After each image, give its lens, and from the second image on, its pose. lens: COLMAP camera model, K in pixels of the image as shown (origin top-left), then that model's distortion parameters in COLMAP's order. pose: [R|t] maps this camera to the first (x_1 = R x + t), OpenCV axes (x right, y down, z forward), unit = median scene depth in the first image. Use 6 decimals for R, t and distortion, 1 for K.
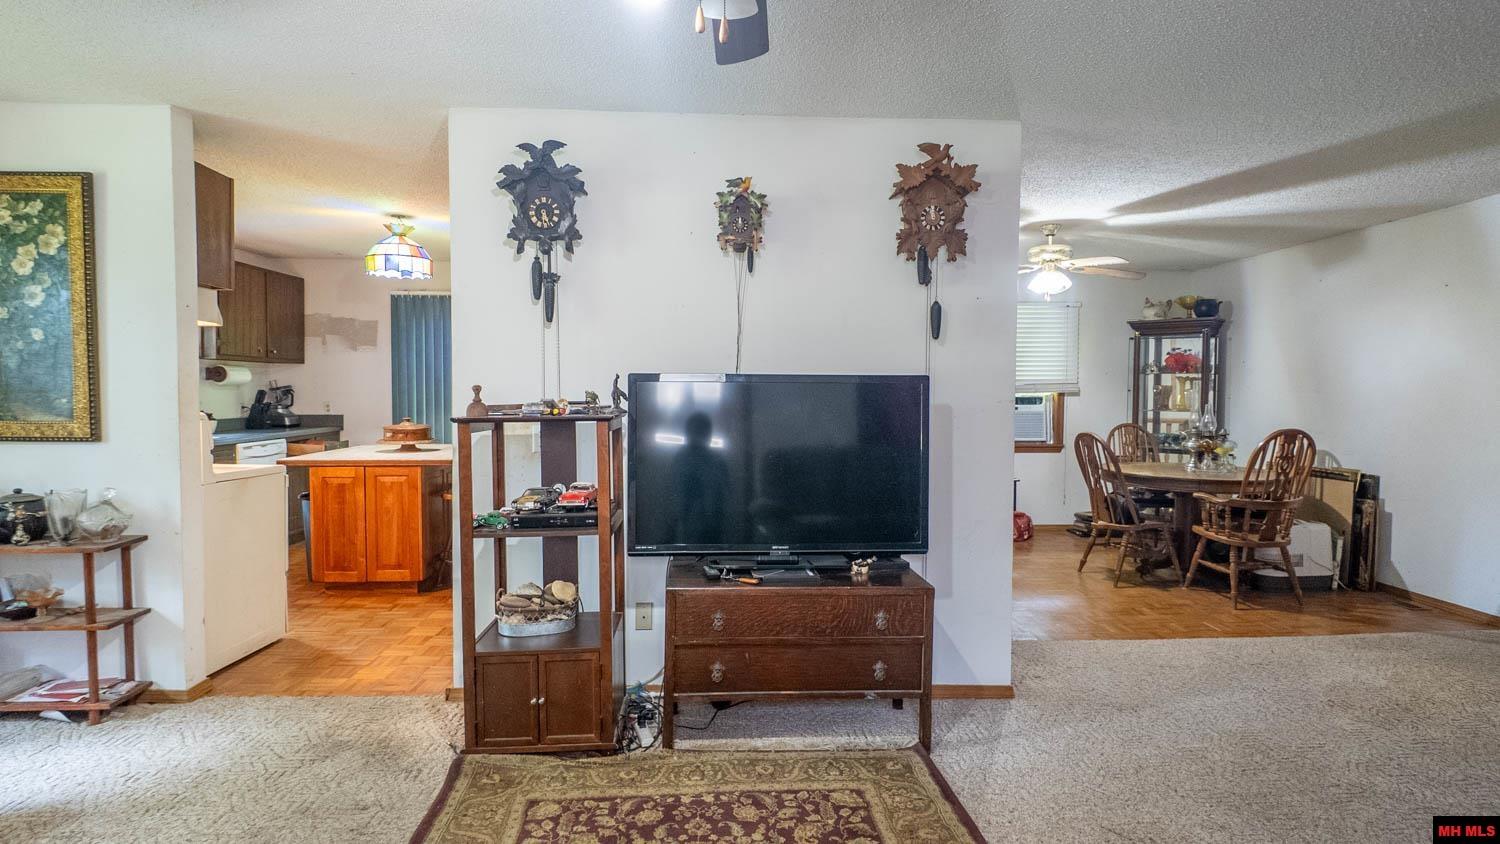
lens RADIAL K [[780.3, 0, 750.0], [0, 780.3, 422.0], [0, 0, 1]] dist [-0.009831, -0.001027]
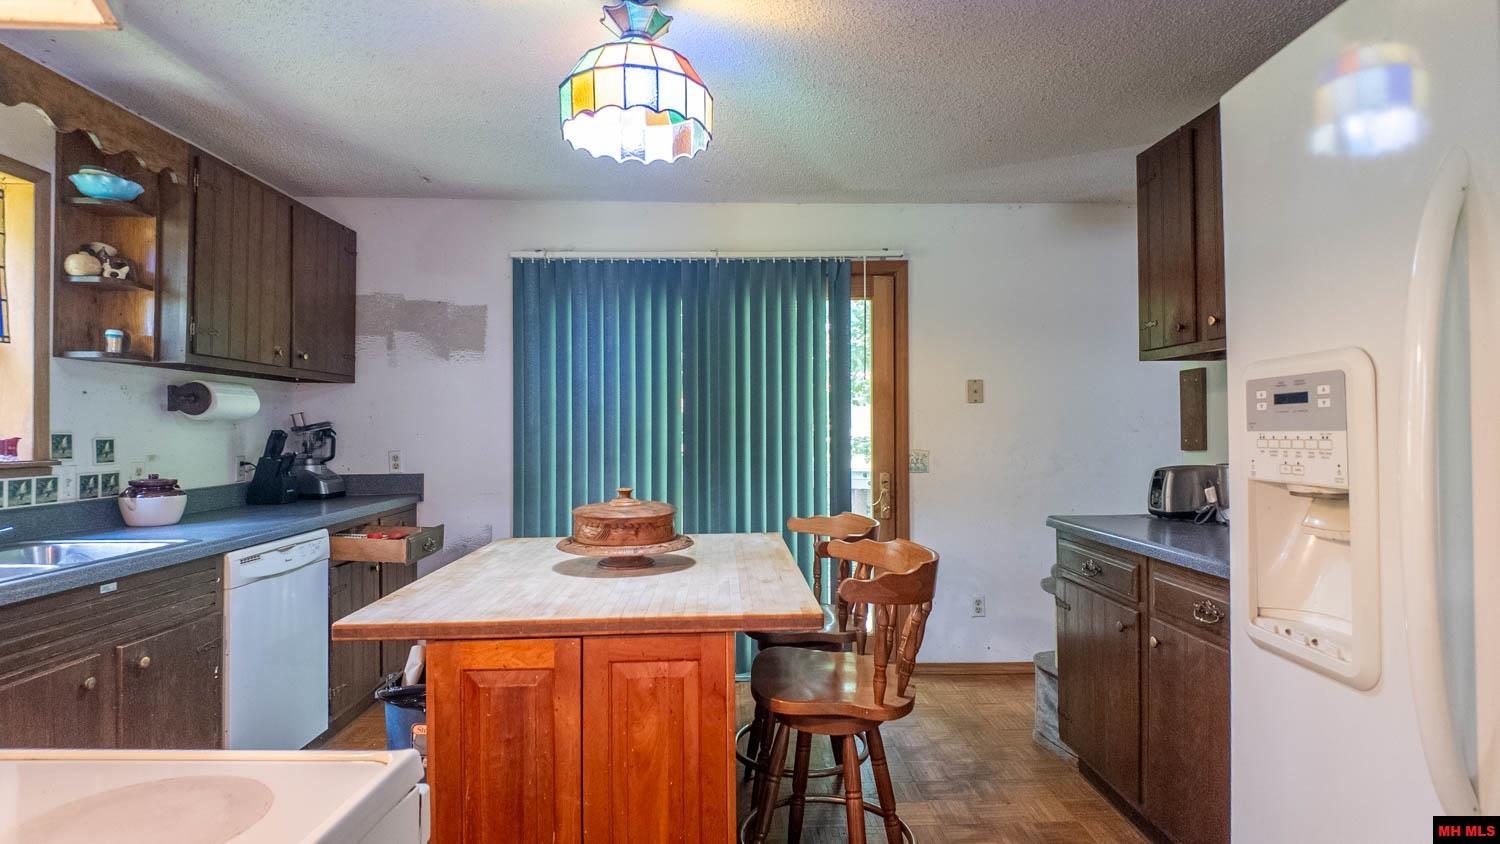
lens RADIAL K [[791.4, 0, 750.0], [0, 791.4, 422.0], [0, 0, 1]] dist [0.004494, 0.000115]
pose [[0.999896, -0.011480, -0.008754, -0.320800], [0.011016, 0.998620, -0.051344, -0.016665], [0.009332, 0.051242, 0.998643, 0.491362]]
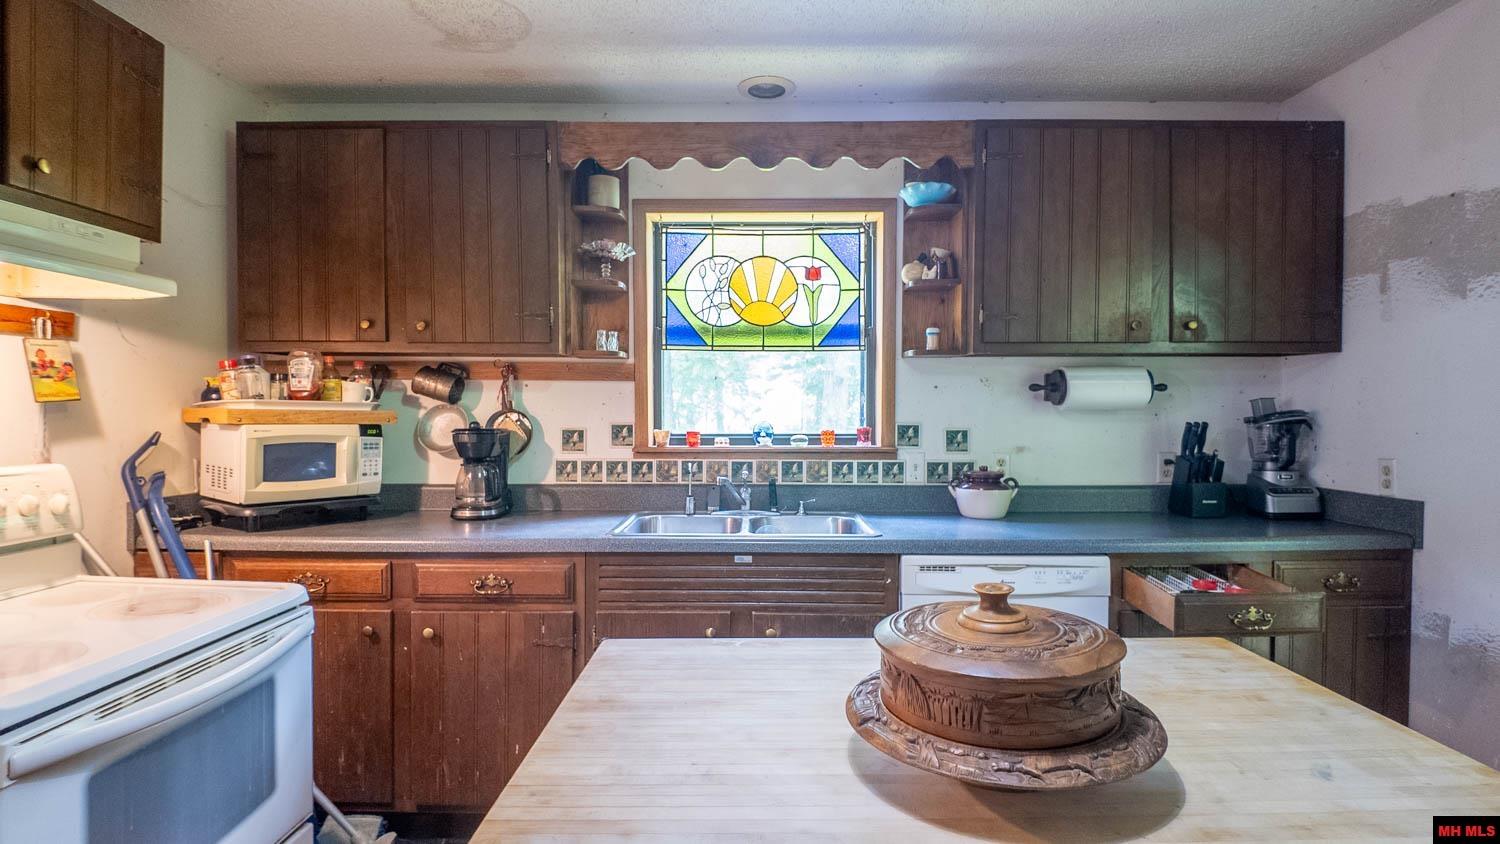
lens RADIAL K [[780.3, 0, 750.0], [0, 780.3, 422.0], [0, 0, 1]] dist [-0.009831, -0.001027]
pose [[-0.059684, 0.010674, -0.998160, -0.213357], [-0.041724, 0.999042, 0.013179, -0.039455], [0.997345, 0.042433, -0.059182, 0.837541]]
